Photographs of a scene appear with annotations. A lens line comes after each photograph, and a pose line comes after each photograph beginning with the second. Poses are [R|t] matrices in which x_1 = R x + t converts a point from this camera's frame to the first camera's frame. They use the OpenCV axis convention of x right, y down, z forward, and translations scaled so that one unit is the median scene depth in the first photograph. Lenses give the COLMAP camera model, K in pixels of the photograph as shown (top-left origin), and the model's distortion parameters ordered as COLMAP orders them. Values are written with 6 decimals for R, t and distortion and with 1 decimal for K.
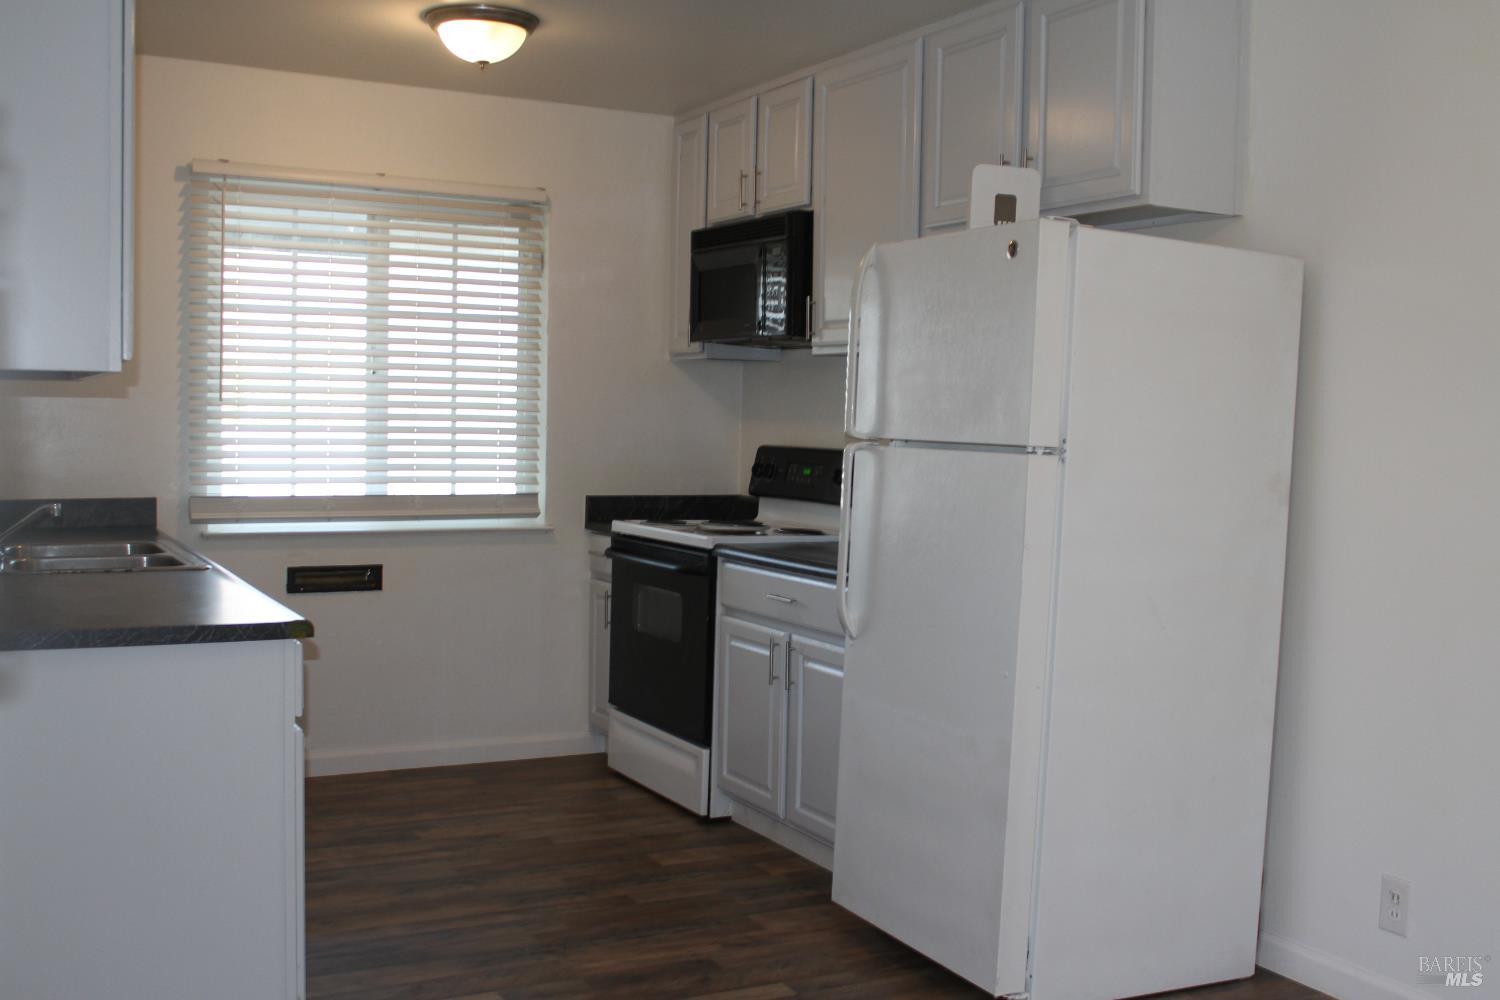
lens RADIAL K [[1592.6, 0, 750.0], [0, 1592.6, 500.0], [0, 0, 1]] dist [-0.140779, 0.007332]
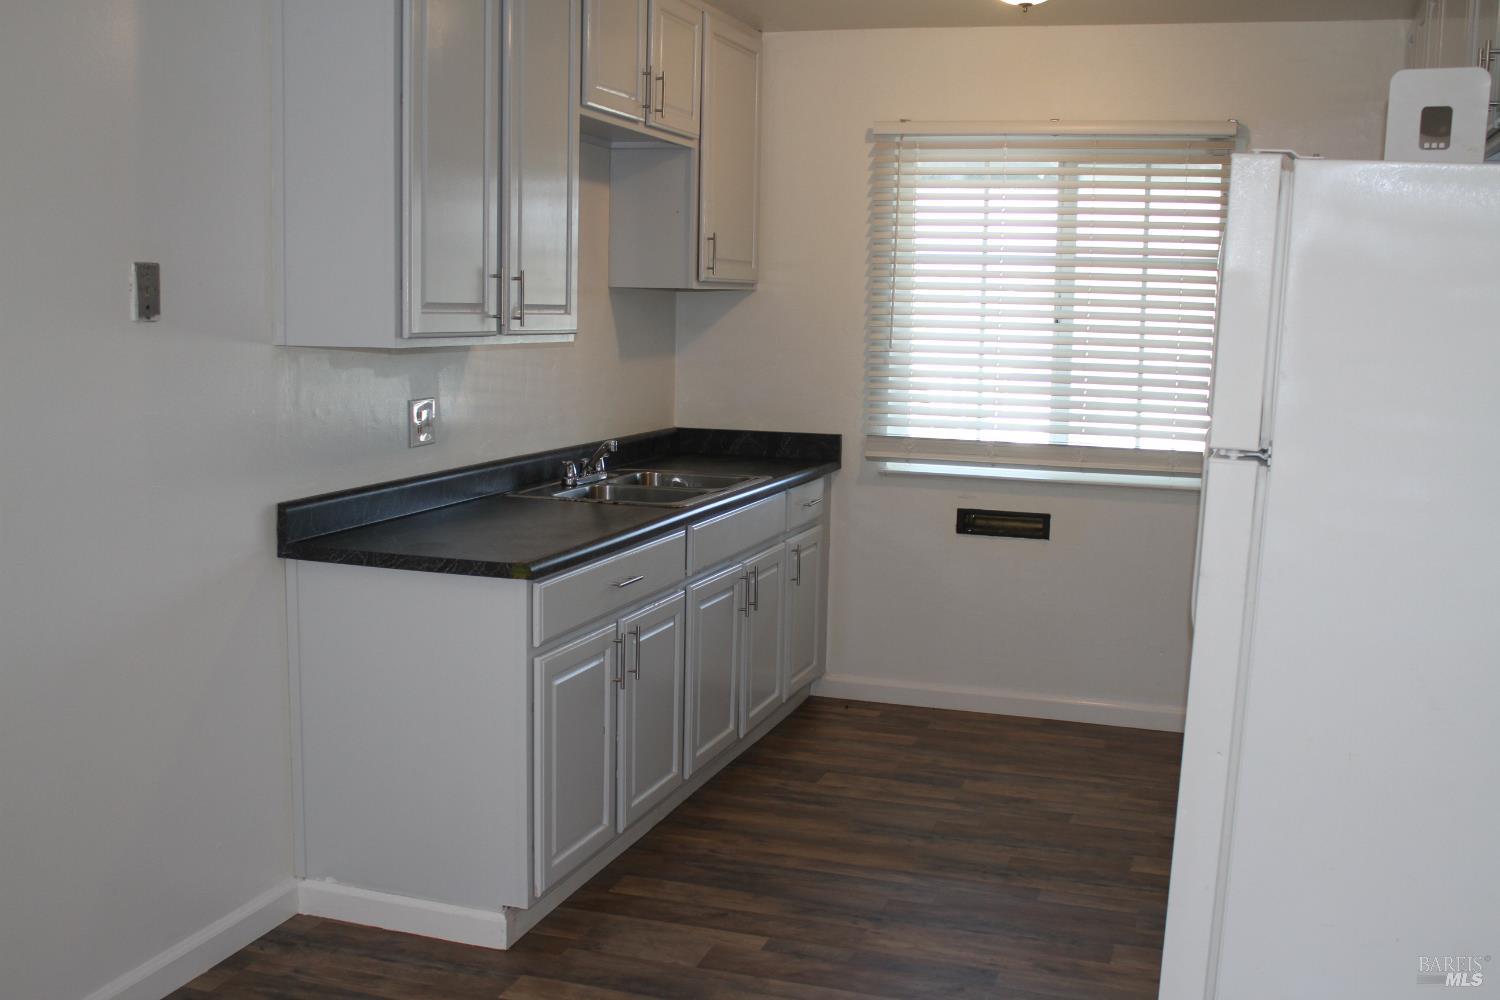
lens RADIAL K [[1569.5, 0, 750.0], [0, 1569.5, 500.0], [0, 0, 1]] dist [-0.124812, 0.189425]
pose [[0.678383, 0.088043, -0.729414, 0.370418], [-0.047475, 0.995972, 0.076064, -0.035492], [0.733173, -0.016971, 0.679830, 0.194827]]
